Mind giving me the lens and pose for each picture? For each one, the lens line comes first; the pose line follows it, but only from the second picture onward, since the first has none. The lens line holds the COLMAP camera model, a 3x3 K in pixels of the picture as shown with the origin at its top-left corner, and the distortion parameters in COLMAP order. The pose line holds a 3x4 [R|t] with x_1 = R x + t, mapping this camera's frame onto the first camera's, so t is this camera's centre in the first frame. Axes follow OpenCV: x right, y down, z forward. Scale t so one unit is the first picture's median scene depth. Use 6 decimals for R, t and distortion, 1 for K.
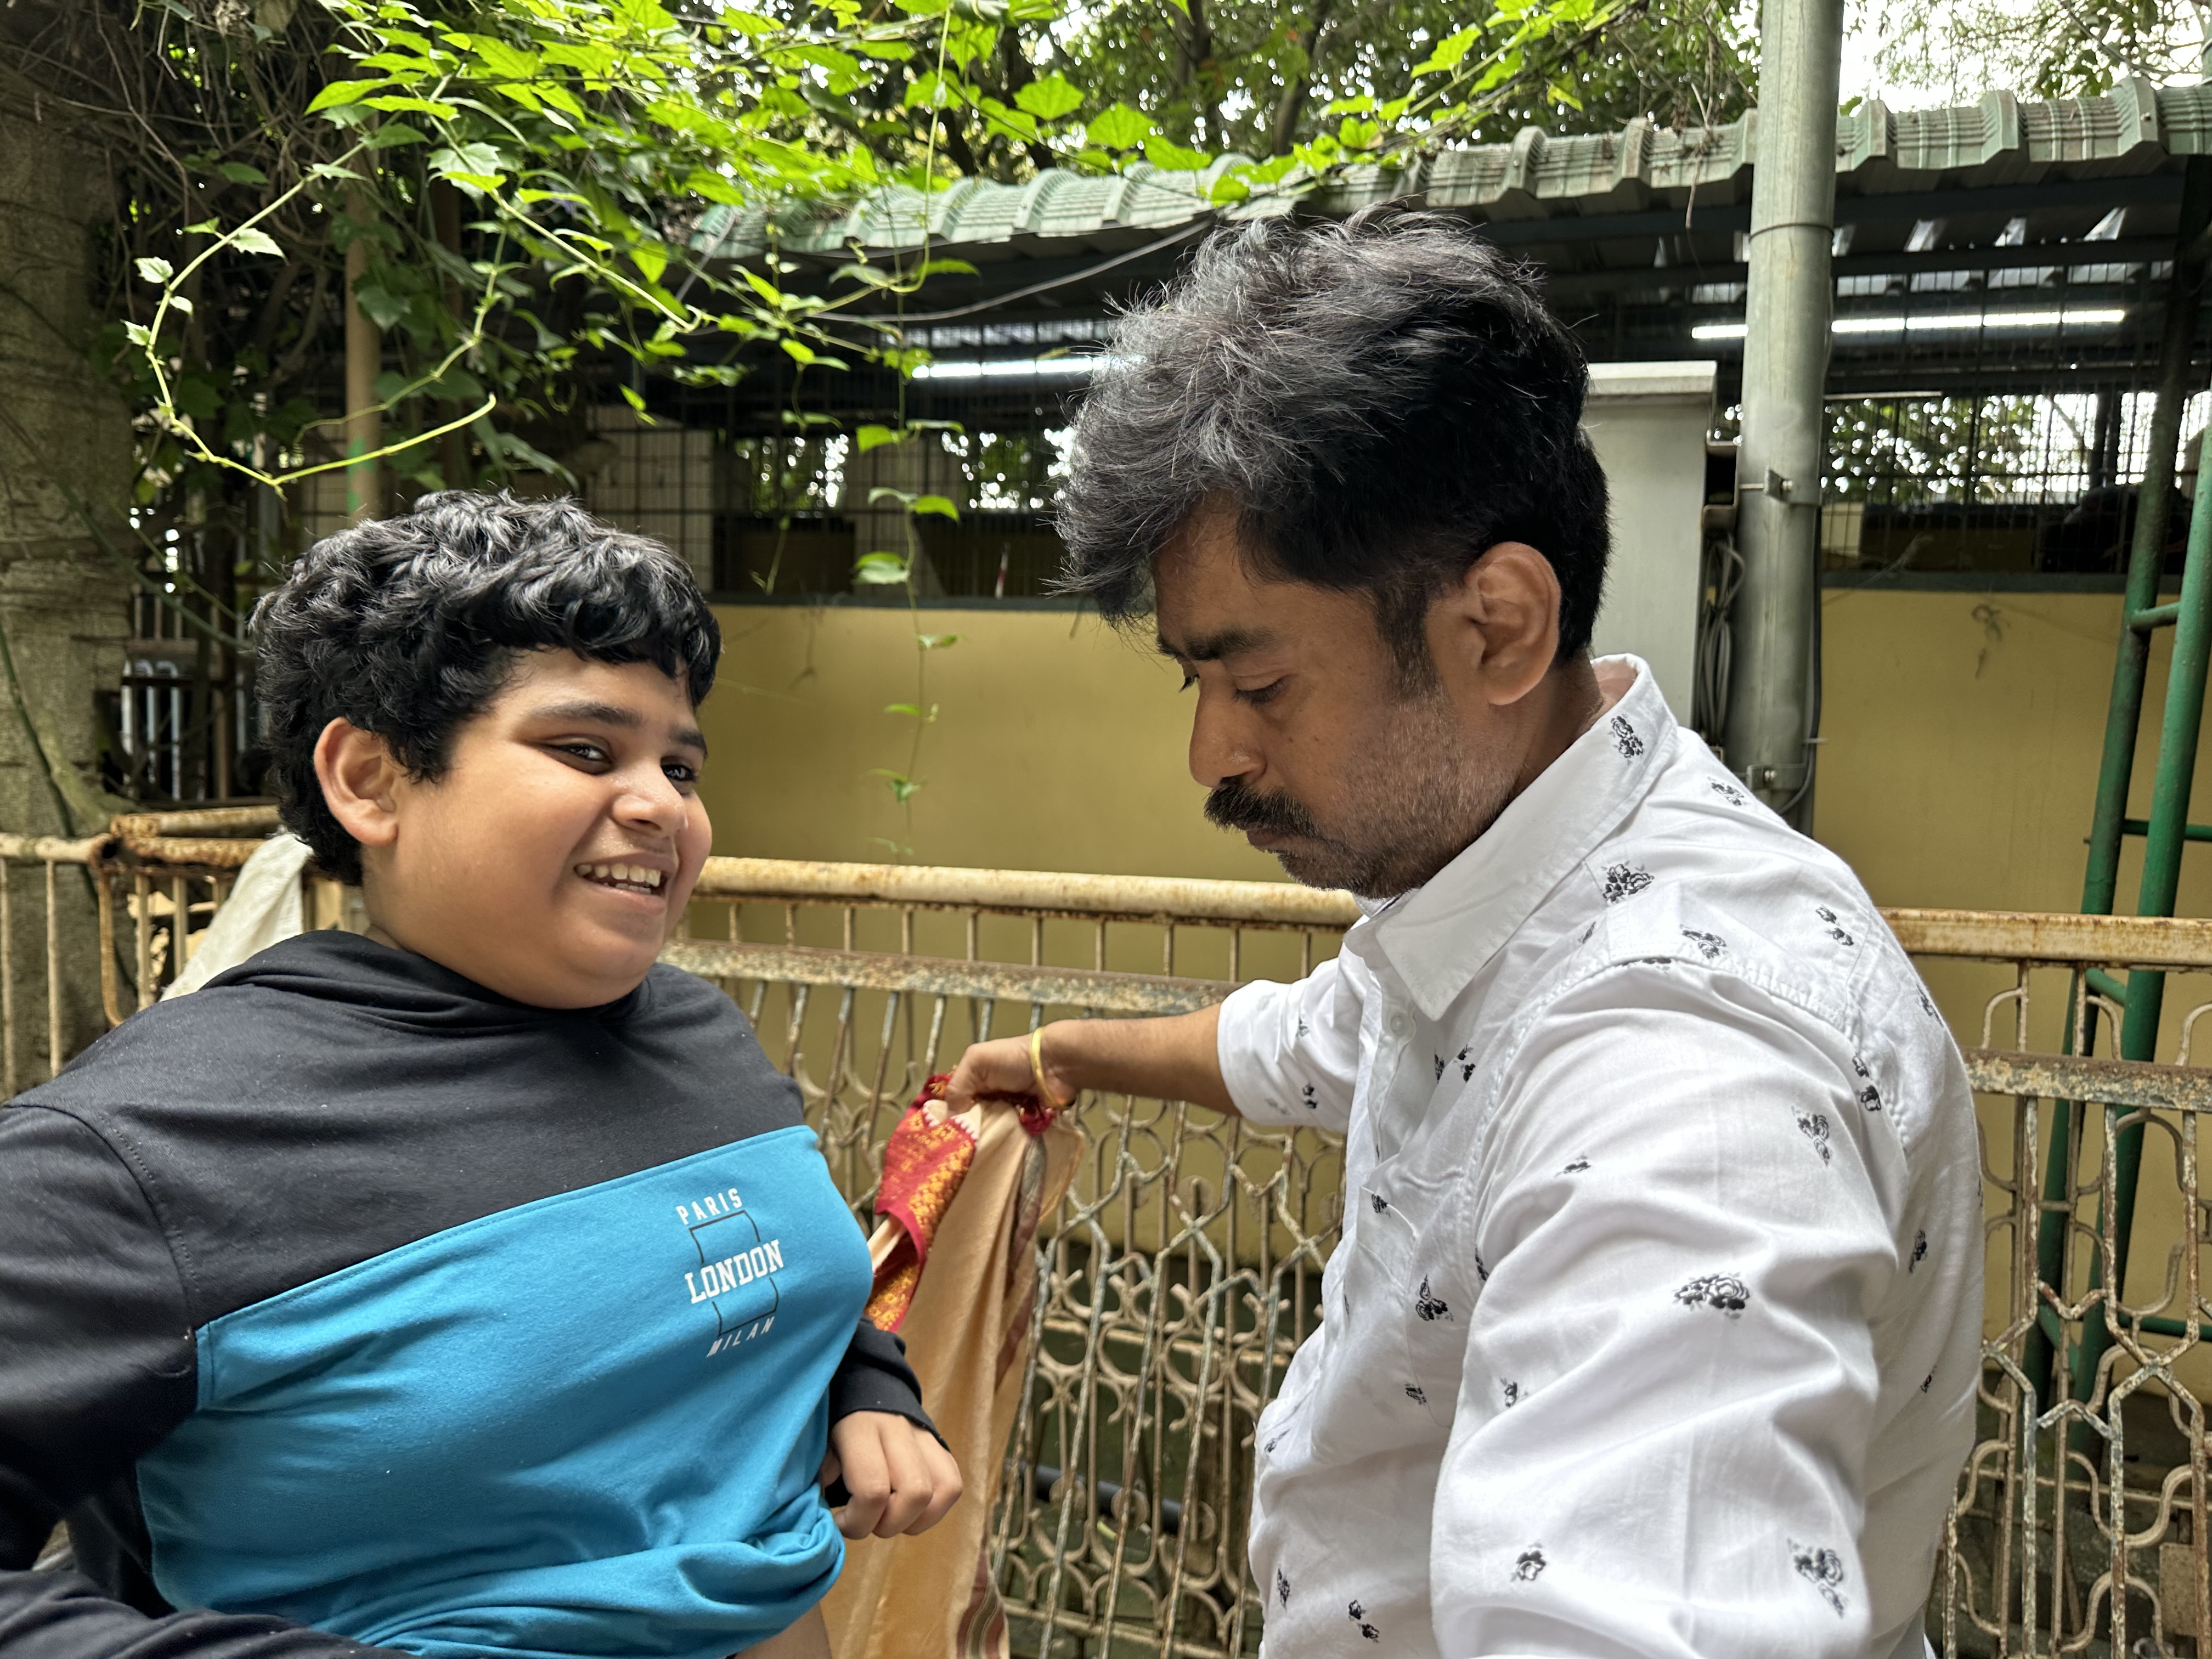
lens RADIAL K [[1567.5, 0, 1106.0], [0, 1567.5, 829.5], [0, 0, 1]] dist [0.053537, -0.100628]
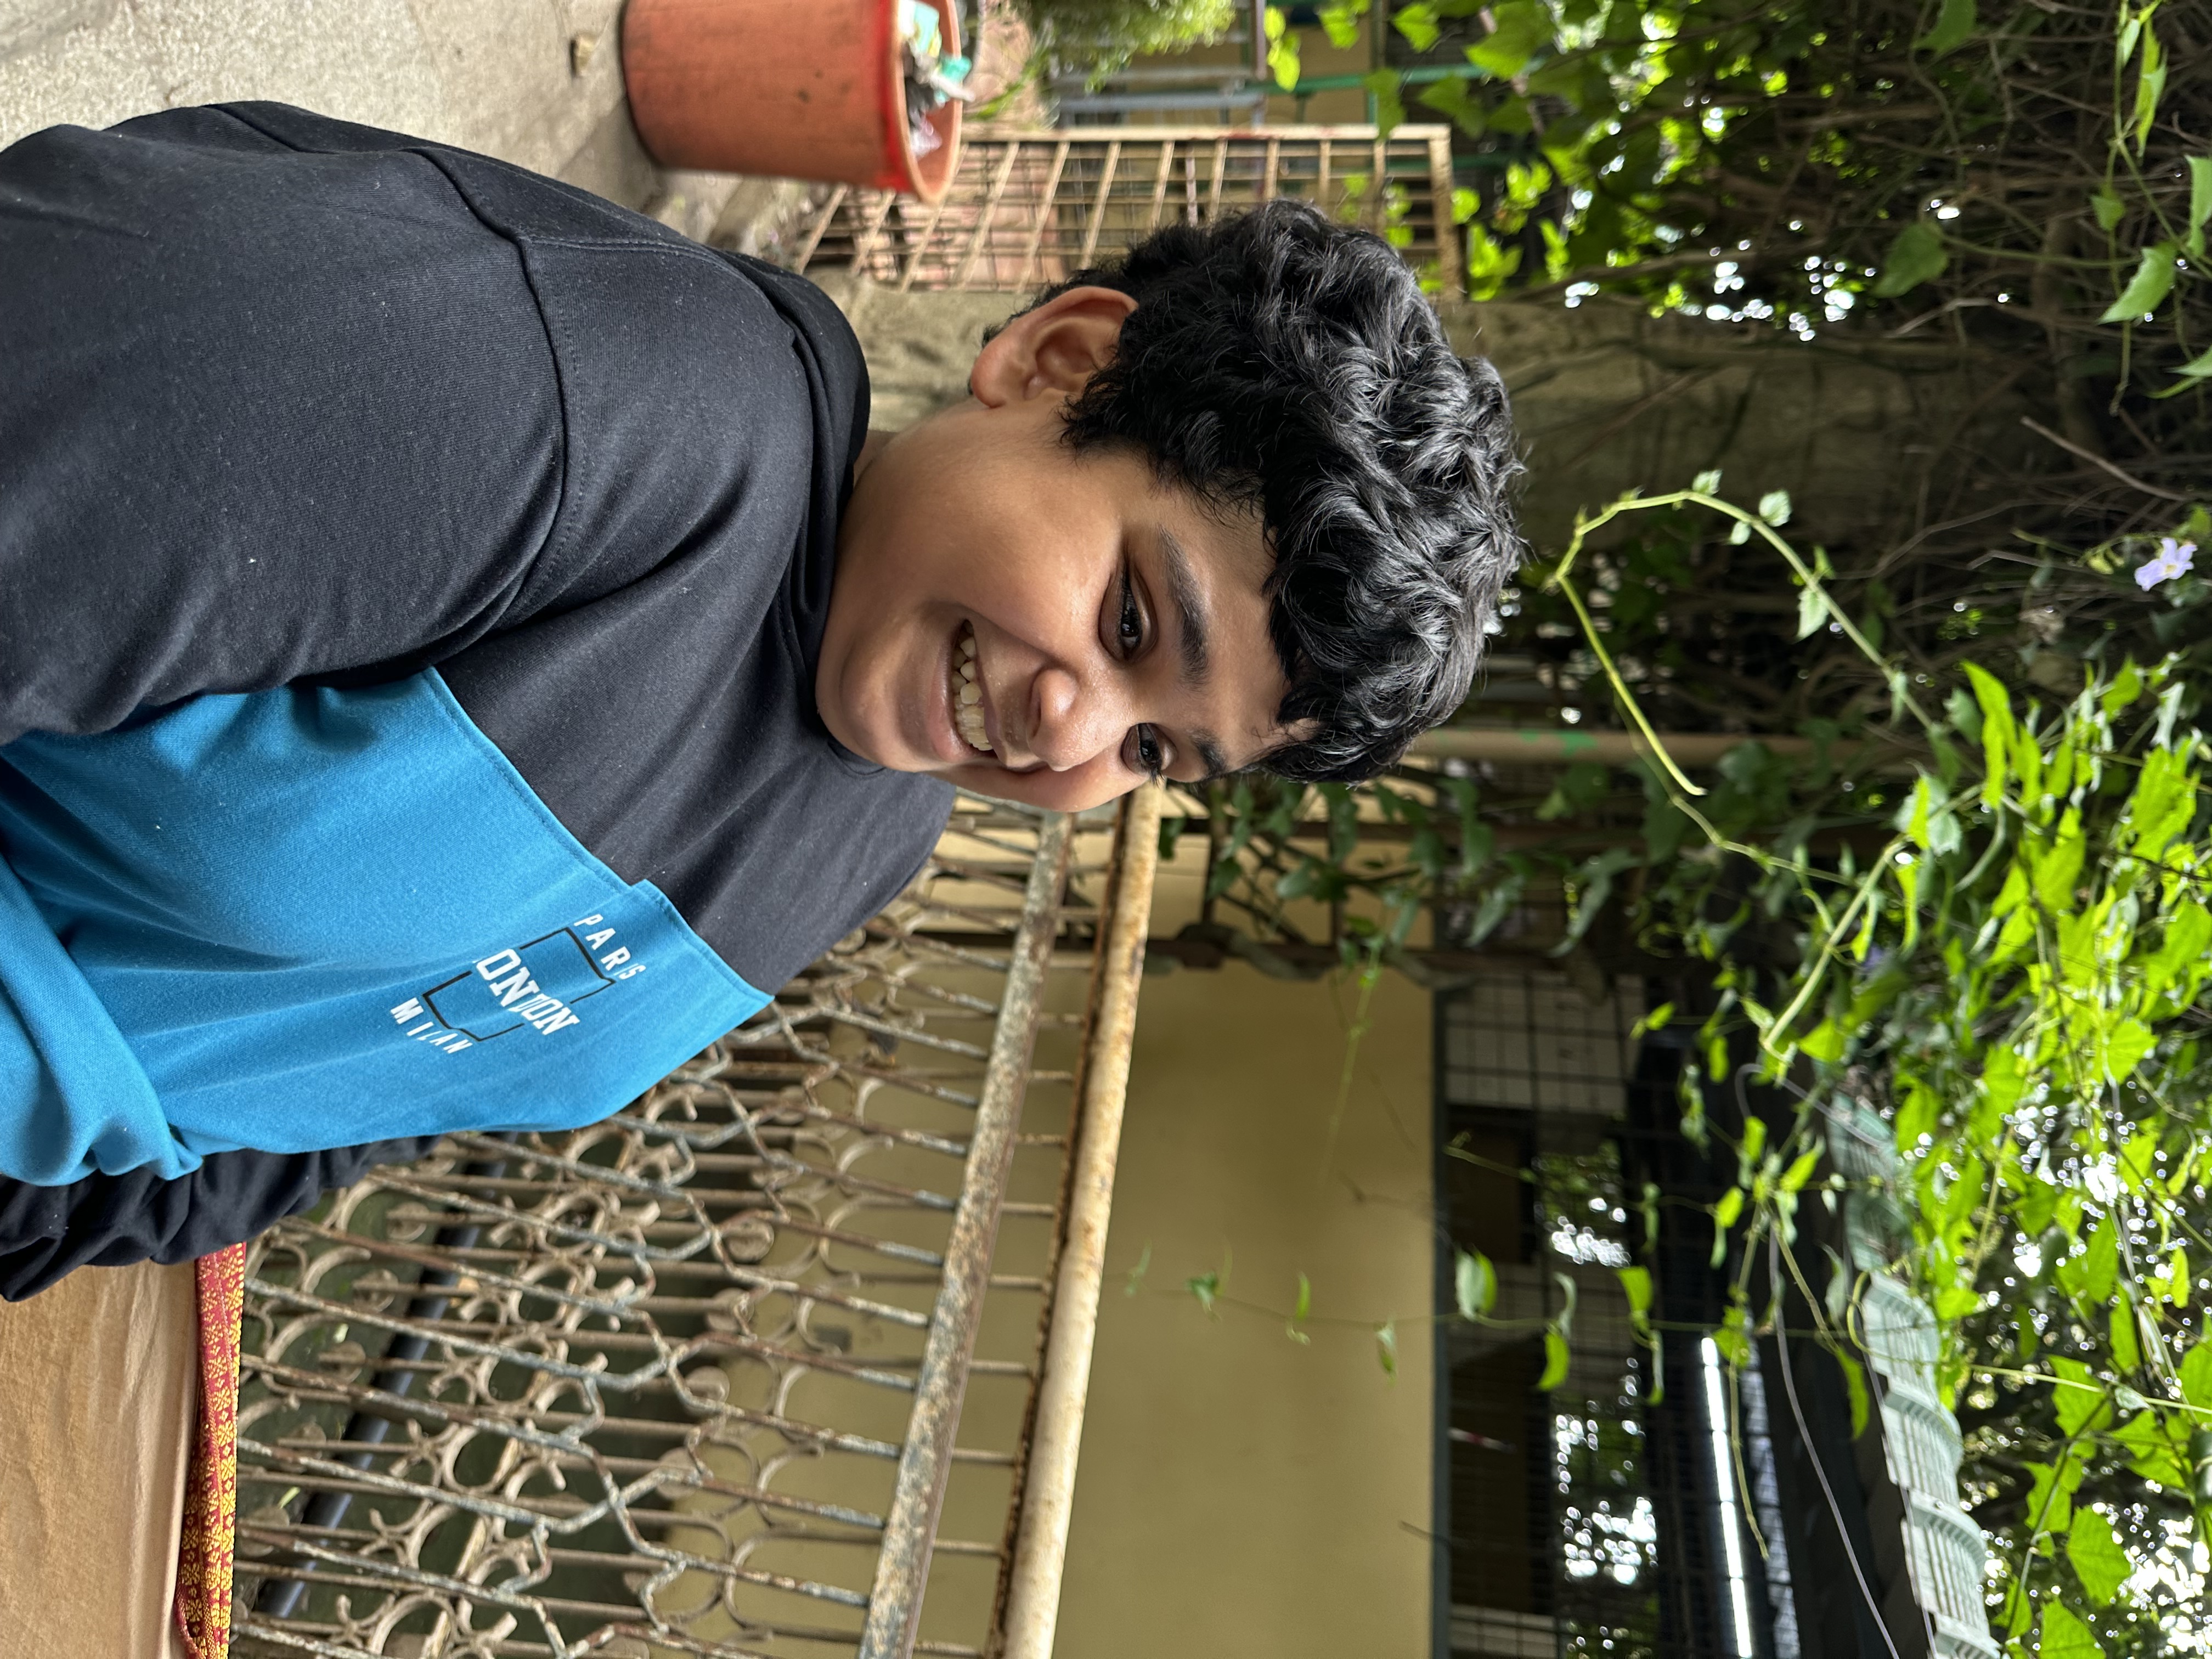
lens RADIAL K [[1550.6, 0, 1139.7], [0, 1550.6, 820.7], [0, 0, 1]] dist [0.008174, -0.002651]
pose [[-0.070115, 0.906865, -0.415547, -0.012466], [-0.996798, -0.047640, 0.064221, -0.029550], [0.038443, 0.418719, 0.907302, 0.145667]]
